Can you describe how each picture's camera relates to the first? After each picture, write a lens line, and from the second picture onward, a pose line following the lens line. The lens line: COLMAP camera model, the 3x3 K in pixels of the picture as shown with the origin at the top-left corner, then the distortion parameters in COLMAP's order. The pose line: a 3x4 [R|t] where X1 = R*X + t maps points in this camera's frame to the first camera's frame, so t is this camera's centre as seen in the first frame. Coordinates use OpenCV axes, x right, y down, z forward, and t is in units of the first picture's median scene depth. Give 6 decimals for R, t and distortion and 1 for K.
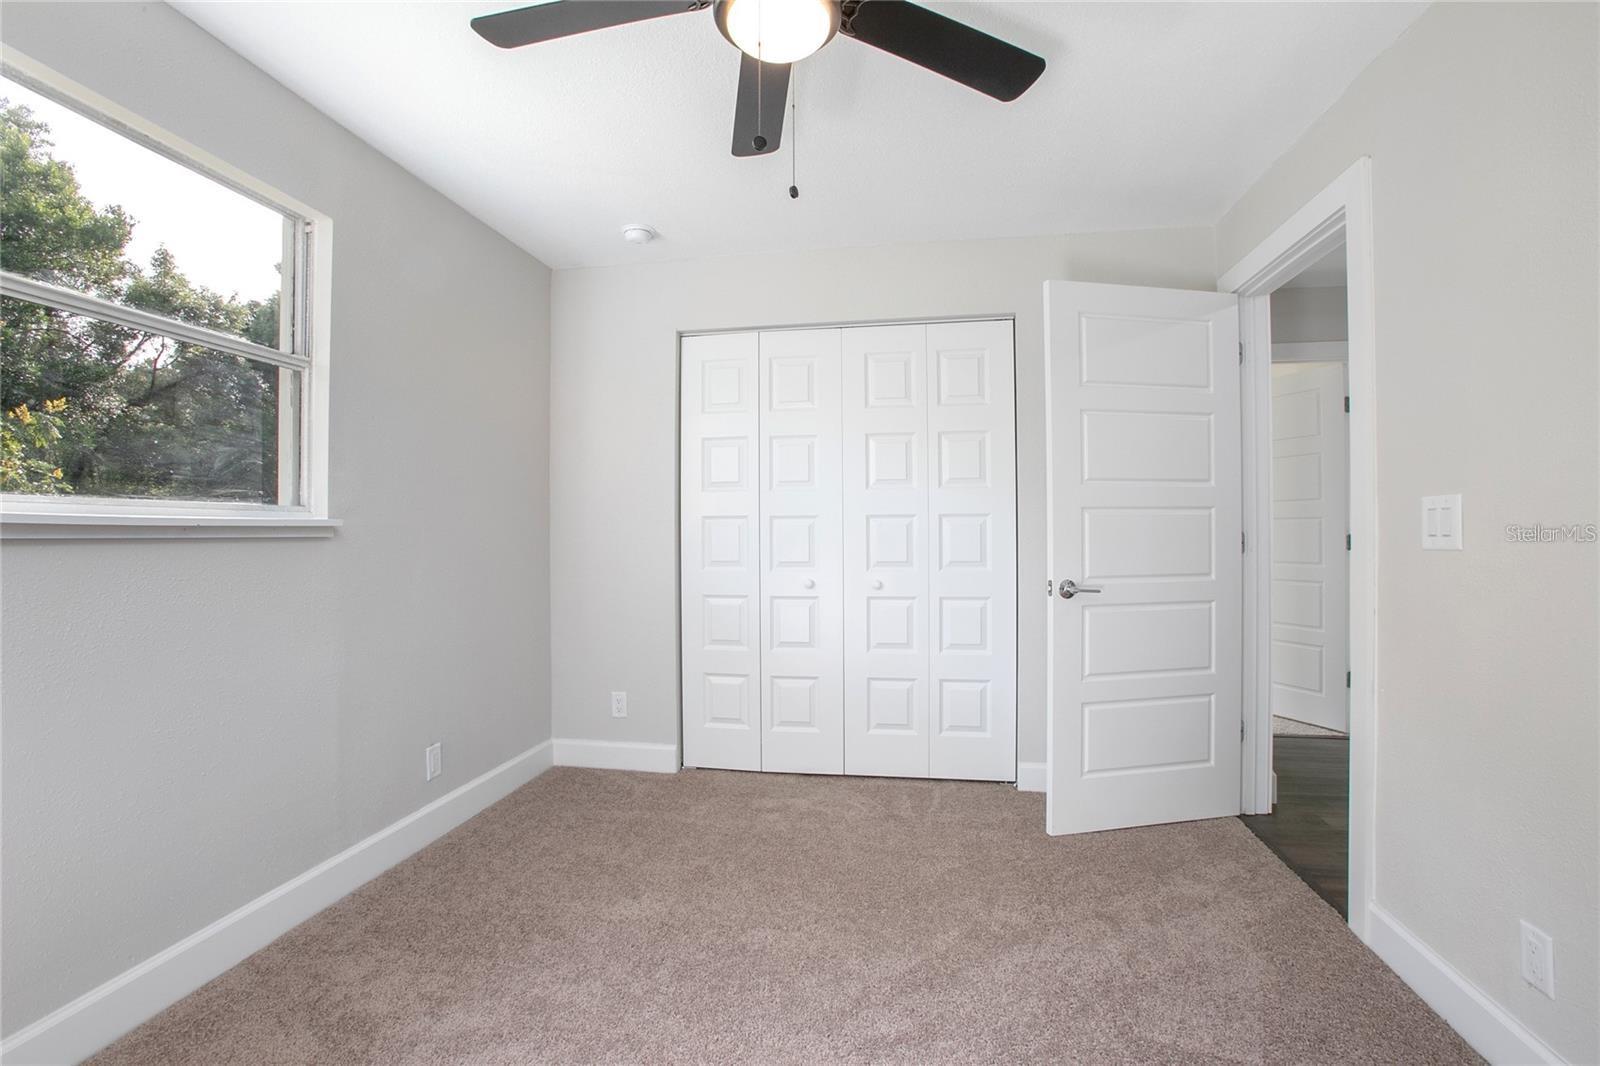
lens RADIAL K [[774.4, 0, 795.1], [0, 774.4, 529.1], [0, 0, 1]] dist [-0.035925, -0.000105]
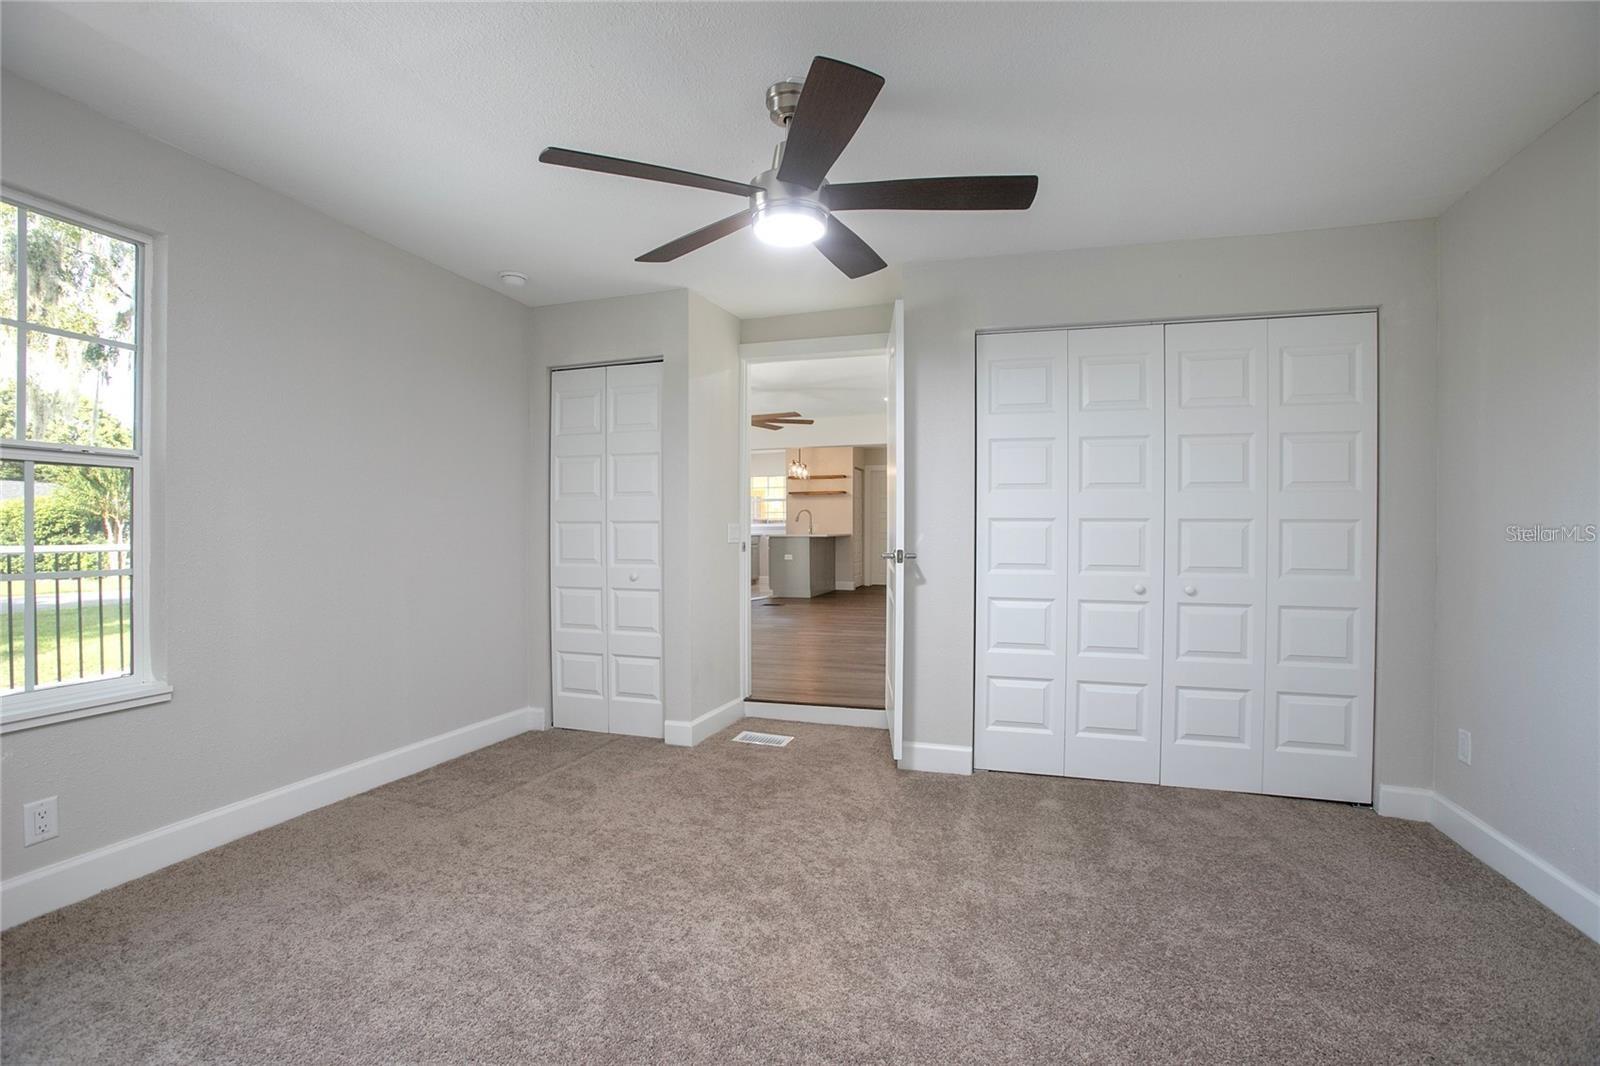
lens RADIAL K [[729.8, 0, 805.1], [0, 729.8, 537.6], [0, 0, 1]] dist [0.000420, 0.000097]
pose [[0.996112, 0.016763, -0.086485, -0.315116], [-0.015754, 0.999800, 0.012337, 0.001739], [0.086675, -0.010927, 0.996177, 0.050738]]
